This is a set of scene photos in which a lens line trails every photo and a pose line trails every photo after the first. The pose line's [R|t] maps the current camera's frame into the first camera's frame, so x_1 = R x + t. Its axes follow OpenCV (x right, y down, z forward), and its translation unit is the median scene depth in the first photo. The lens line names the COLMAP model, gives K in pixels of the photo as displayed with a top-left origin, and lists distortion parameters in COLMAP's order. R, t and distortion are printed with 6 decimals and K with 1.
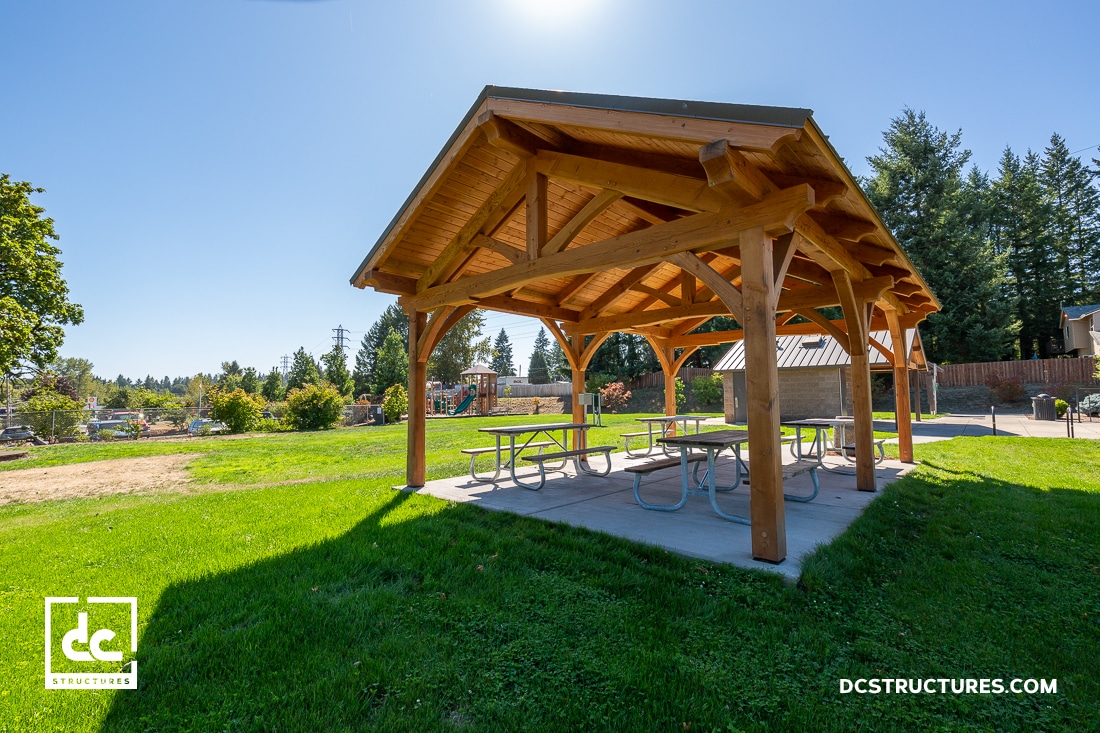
lens RADIAL K [[495.2, 0, 550.8], [0, 495.2, 371.6], [0, 0, 1]] dist [-0.000477, -0.000195]
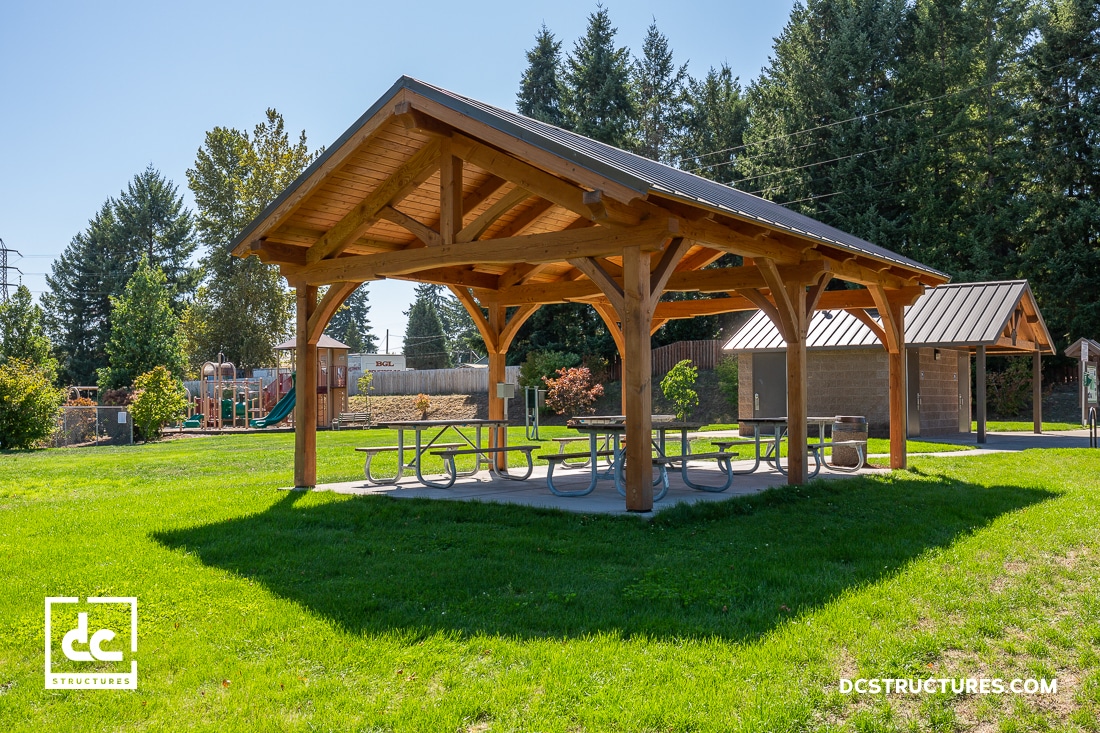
lens RADIAL K [[1067.2, 0, 552.5], [0, 1067.2, 383.3], [0, 0, 1]] dist [0.002736, 0.013559]
pose [[0.995282, 0.007095, 0.096769, -0.007009], [-0.010789, 0.999231, 0.037702, -0.007411], [-0.096427, -0.038568, 0.994593, -0.255000]]
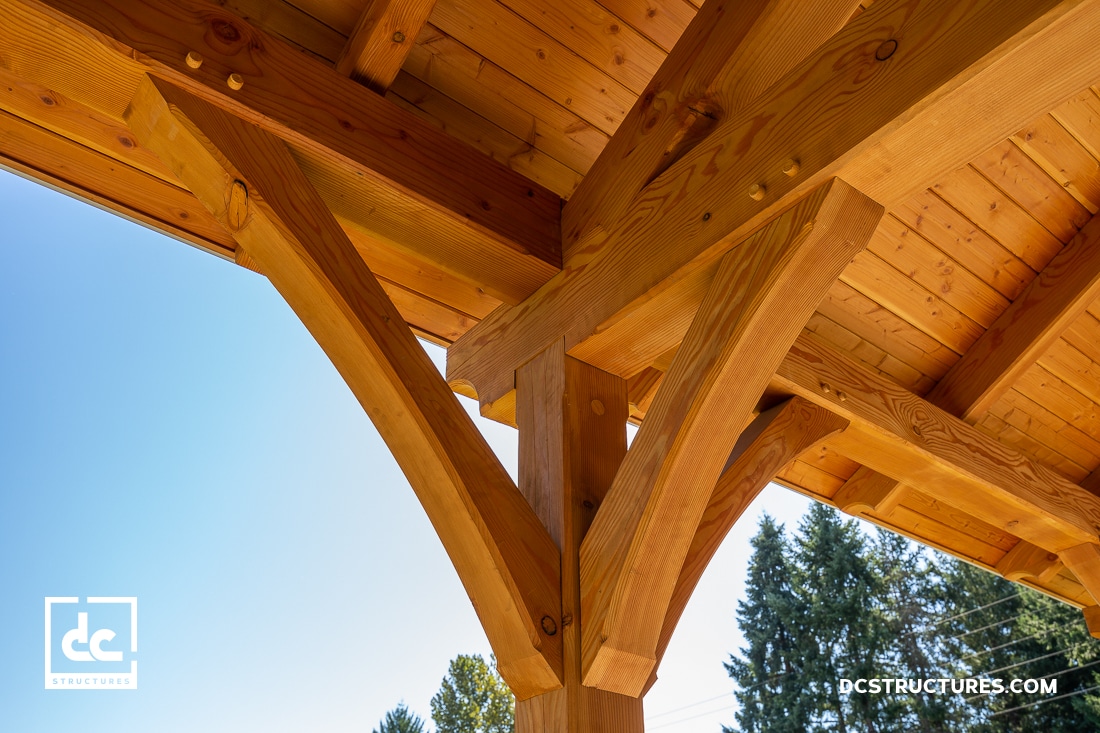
lens RADIAL K [[915.8, 0, 564.4], [0, 915.8, 362.6], [0, 0, 1]] dist [0.070052, -0.173558]
pose [[0.989125, -0.087016, -0.118577, 0.043478], [0.016122, 0.865501, -0.500647, 0.009383], [0.146193, 0.493291, 0.857492, 0.305135]]
